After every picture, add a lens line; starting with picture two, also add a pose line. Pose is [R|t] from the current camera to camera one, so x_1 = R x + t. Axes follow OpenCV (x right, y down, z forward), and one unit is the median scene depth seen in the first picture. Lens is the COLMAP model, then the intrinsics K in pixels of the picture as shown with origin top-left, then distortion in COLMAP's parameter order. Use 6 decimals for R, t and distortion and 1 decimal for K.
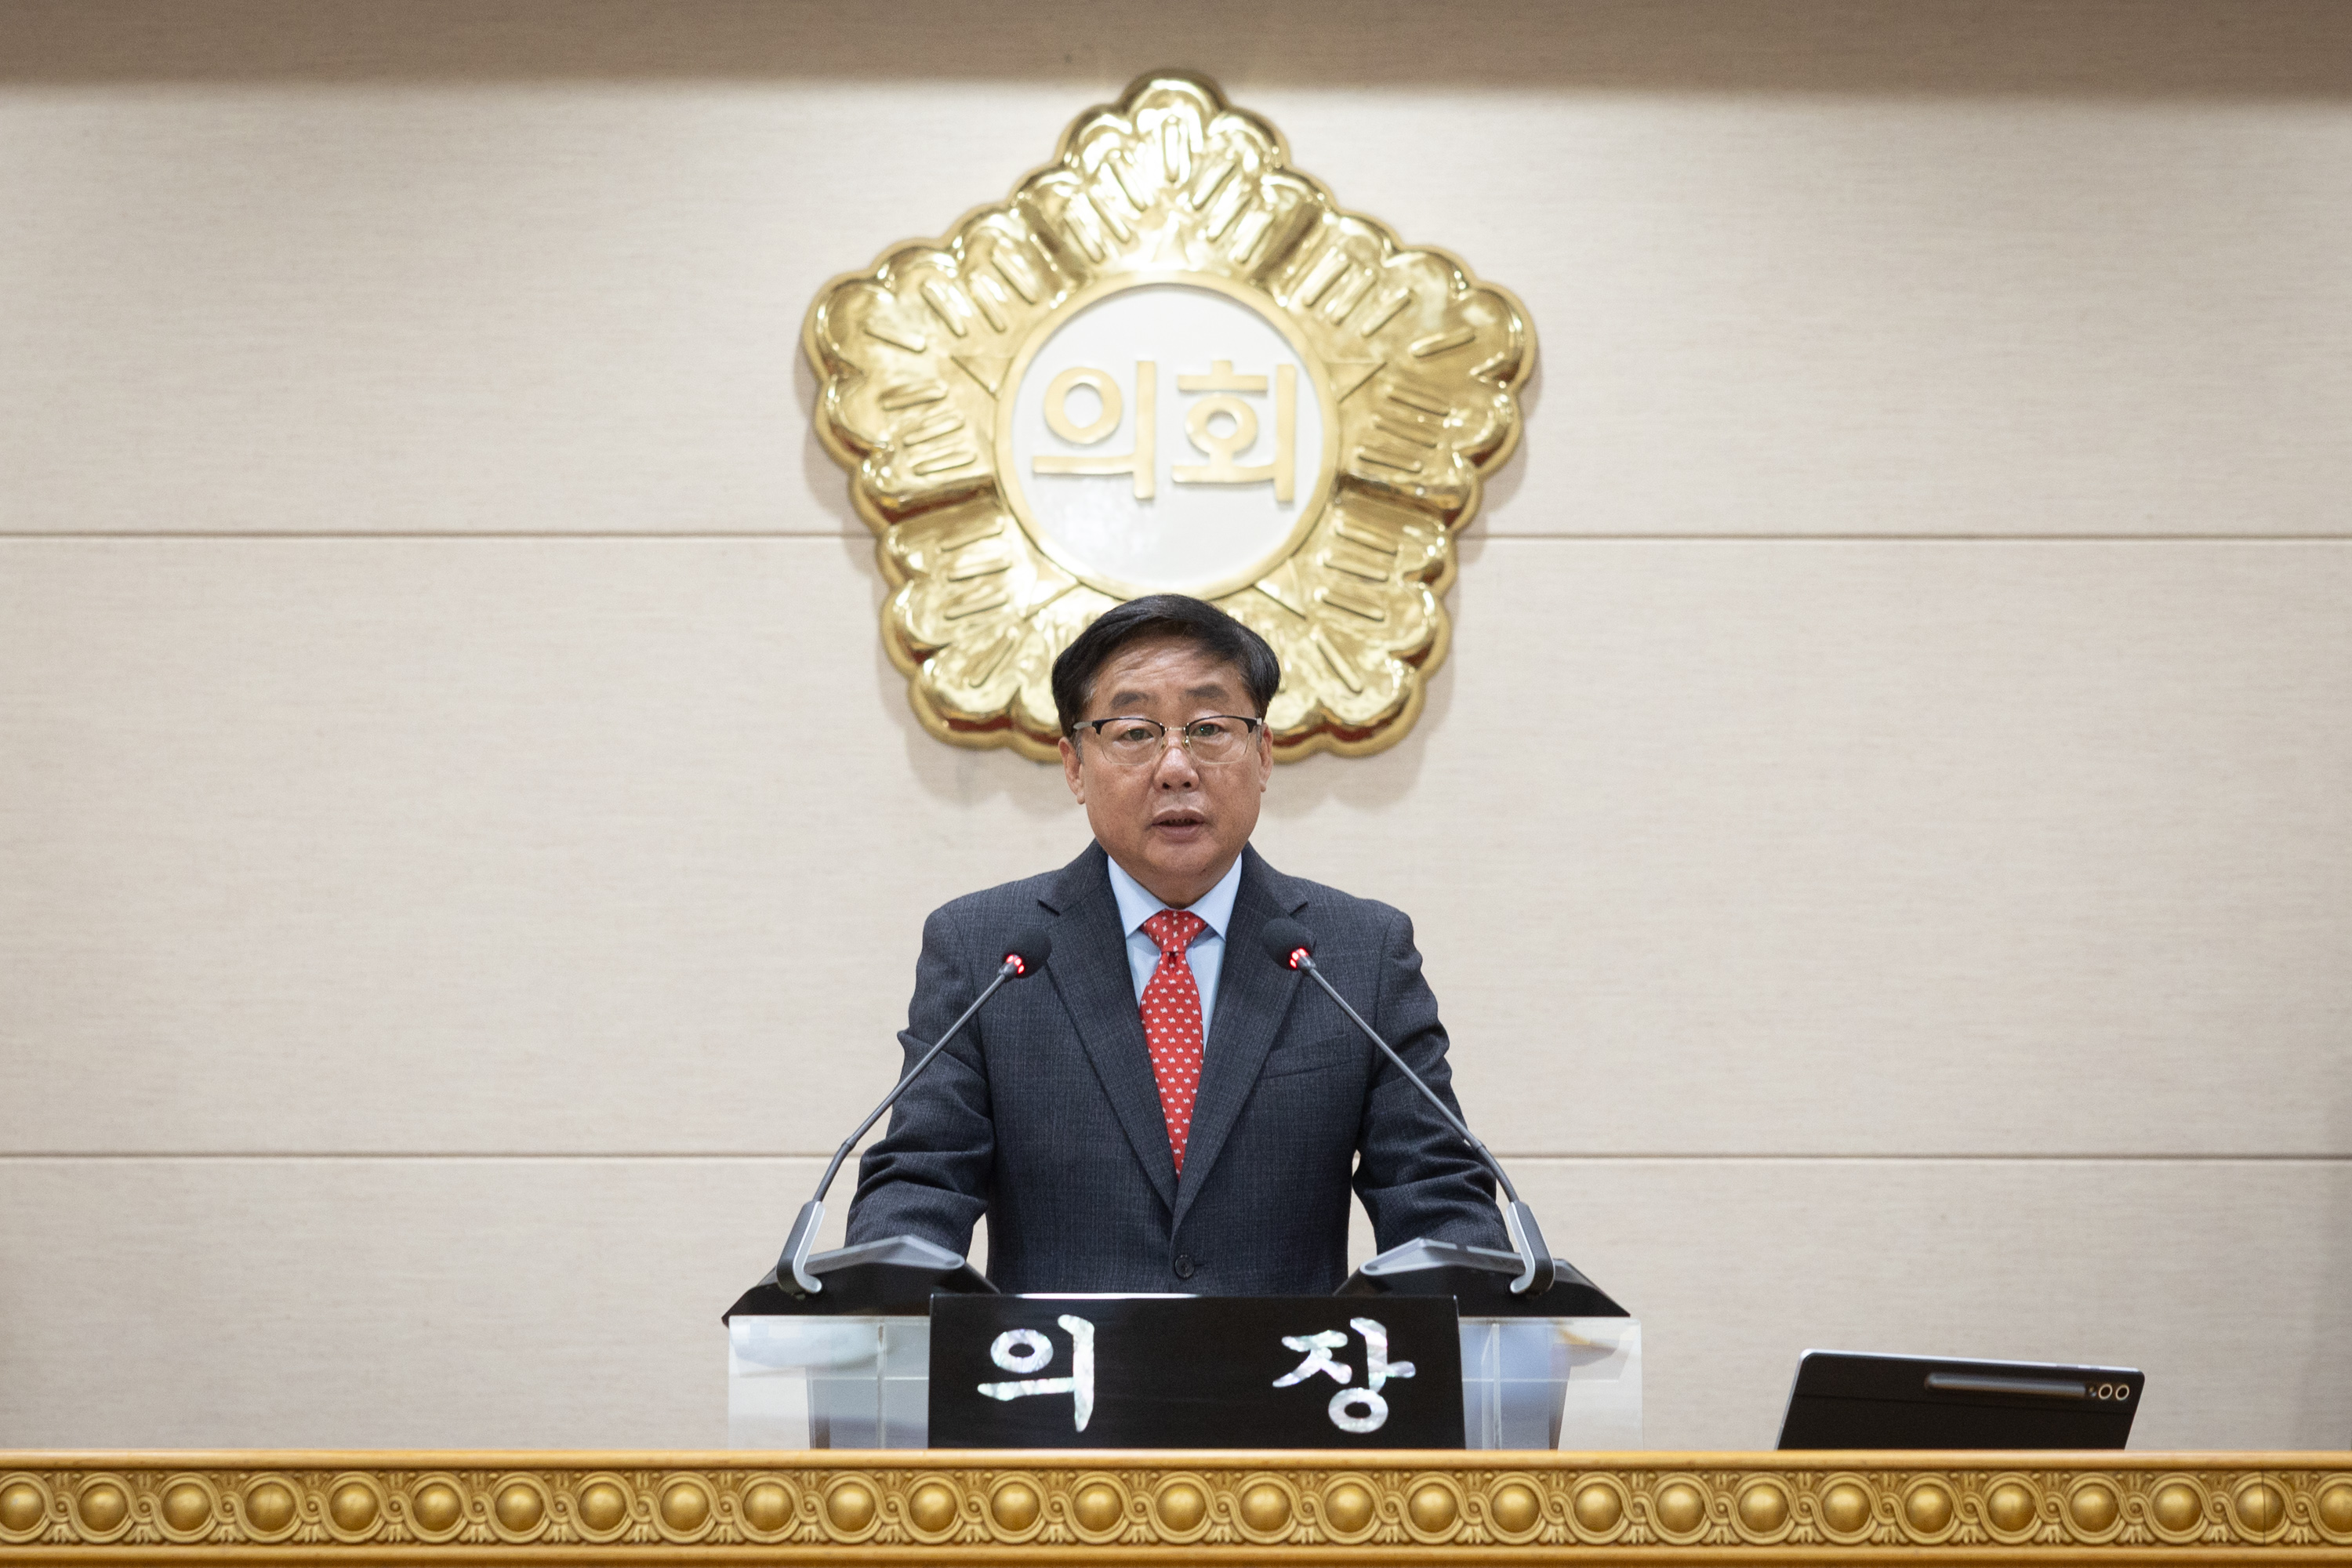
lens RADIAL K [[7064.1, 0, 1116.7], [0, 7064.1, 643.2], [0, 0, 1]] dist [0.016220, 0.267774]
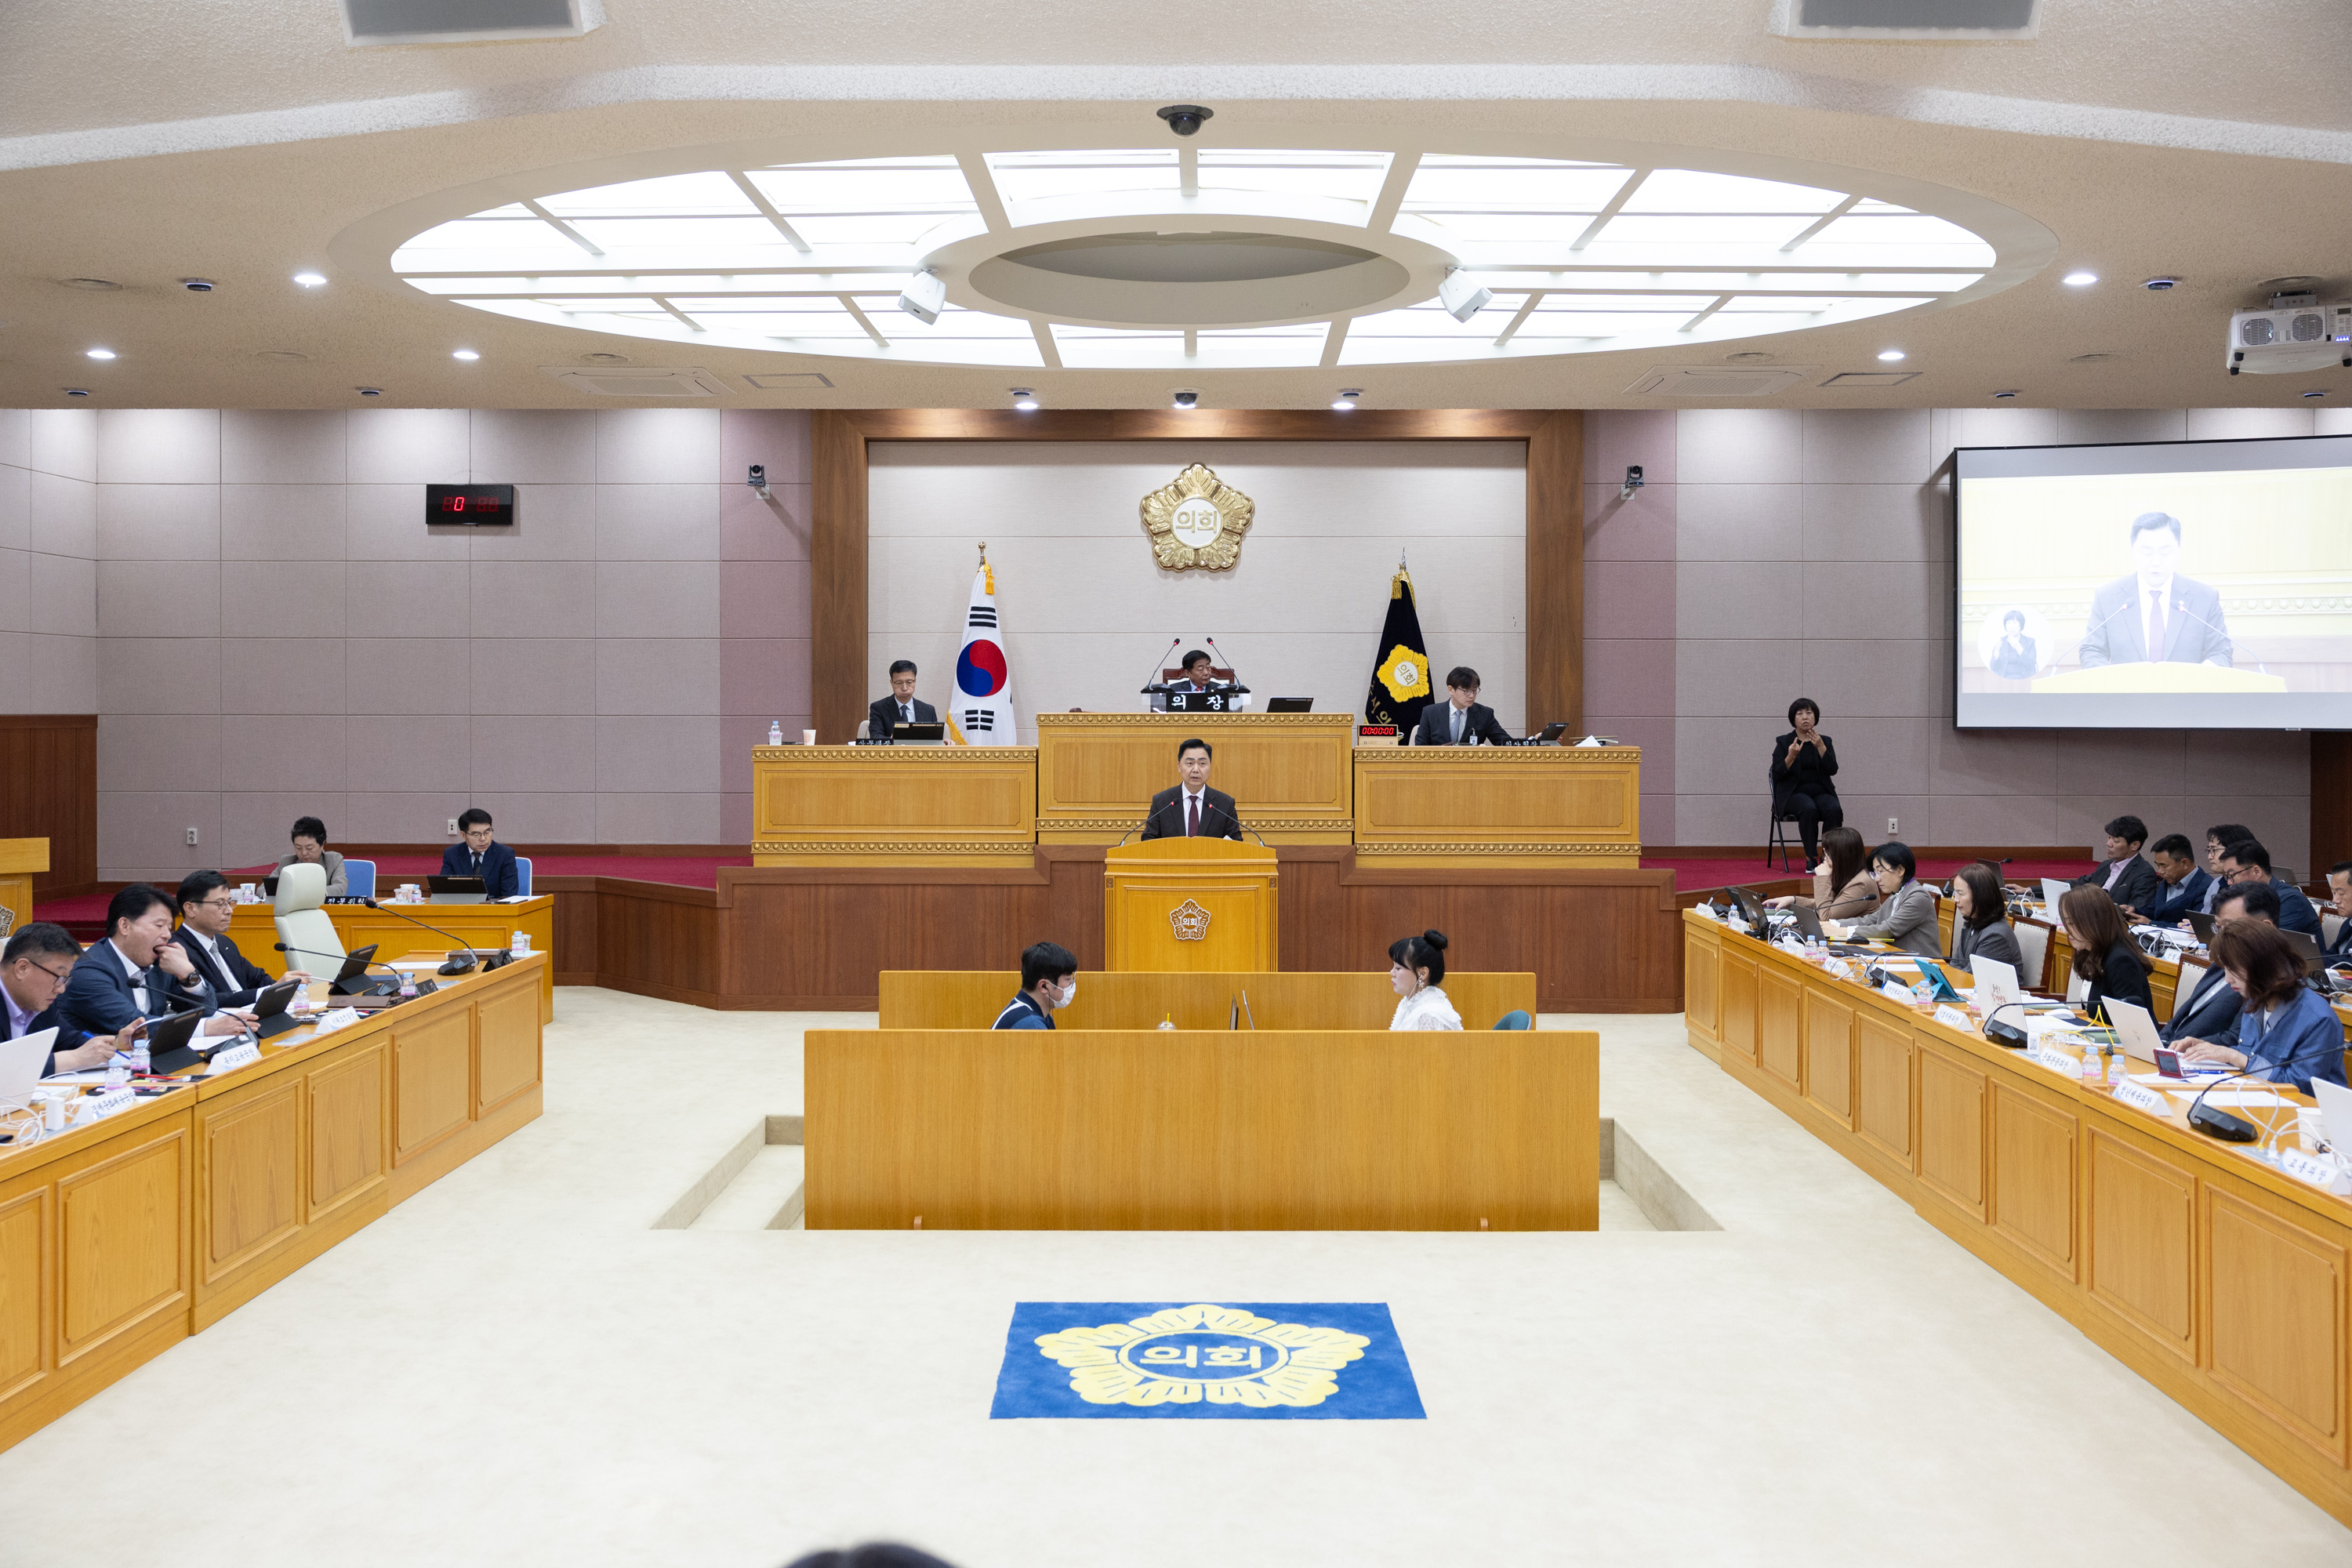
lens RADIAL K [[2026.6, 0, 1182.0], [0, 2026.6, 741.5], [0, 0, 1]] dist [-0.005768, -0.000904]
pose [[0.999986, -0.000420, -0.005341, 0.003496], [0.001549, 0.976980, 0.213325, -0.230511], [0.005129, -0.213330, 0.976967, -0.864967]]
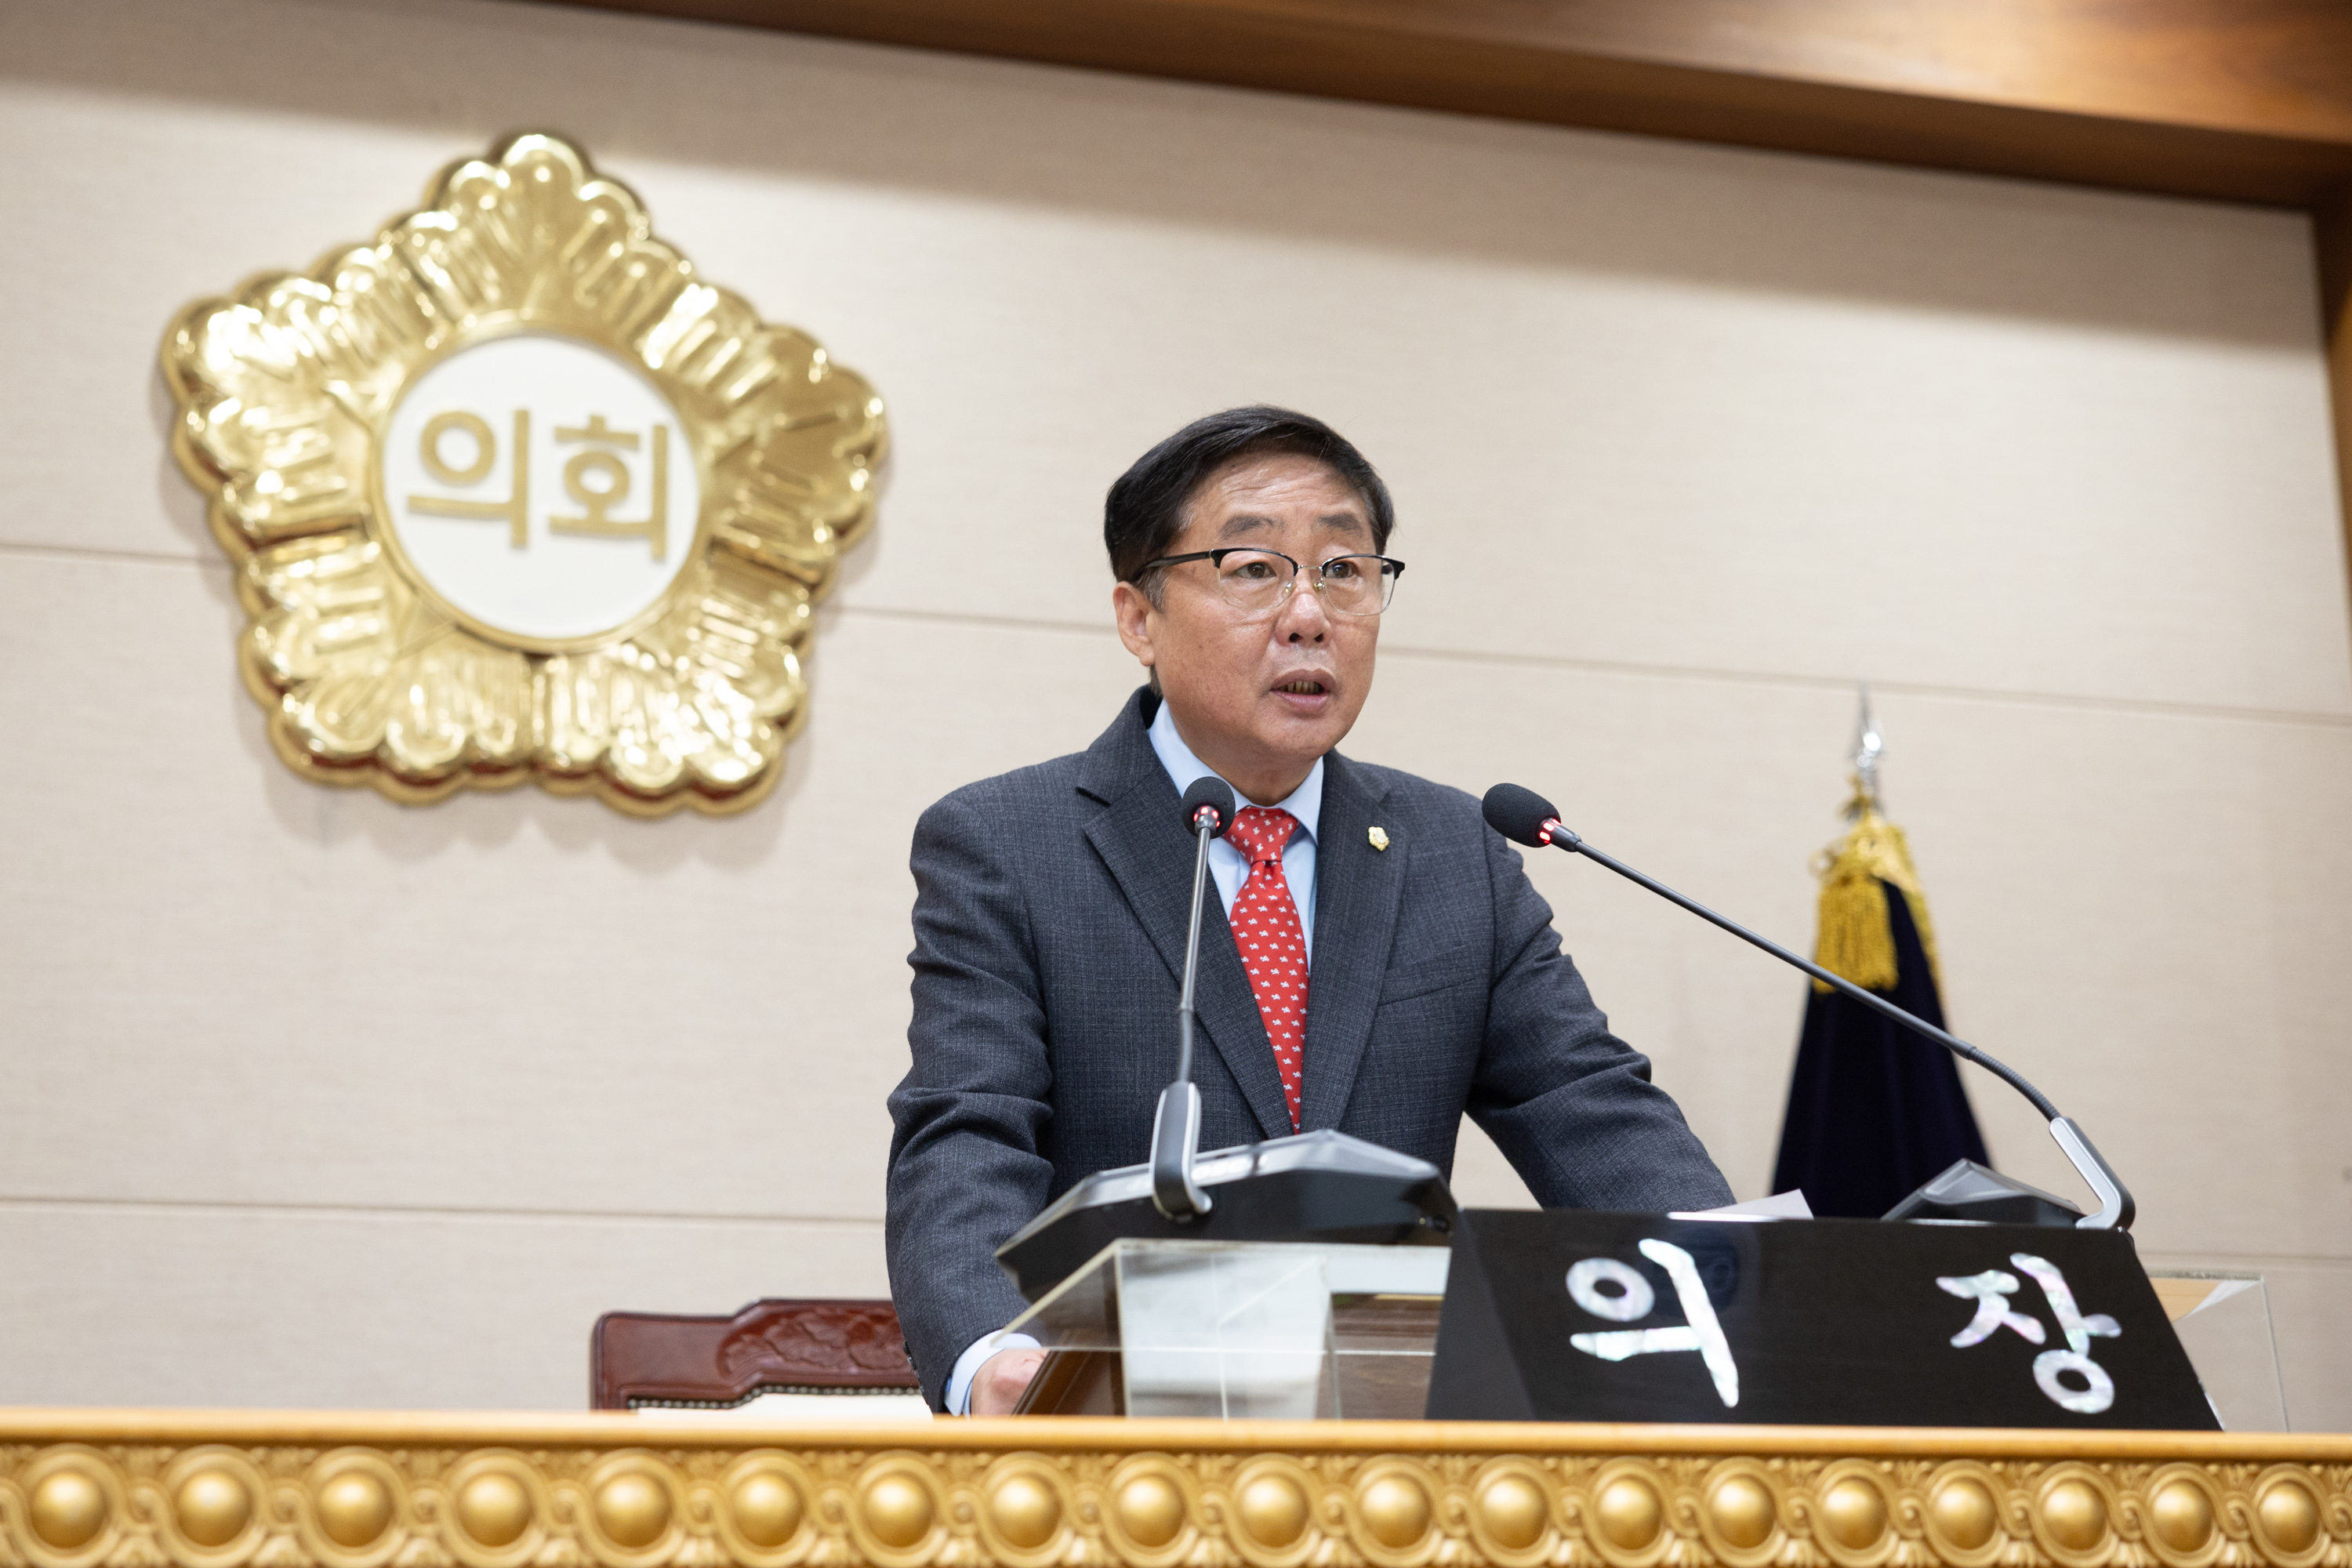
lens RADIAL K [[4573.0, 0, 1125.5], [0, 4573.0, 782.0], [0, 0, 1]] dist [0.234452, -2.291034]
pose [[0.939128, 0.056842, 0.338834, -0.131958], [-0.036726, 0.997177, -0.065490, 0.051455], [-0.341600, 0.049060, 0.938564, 0.373959]]
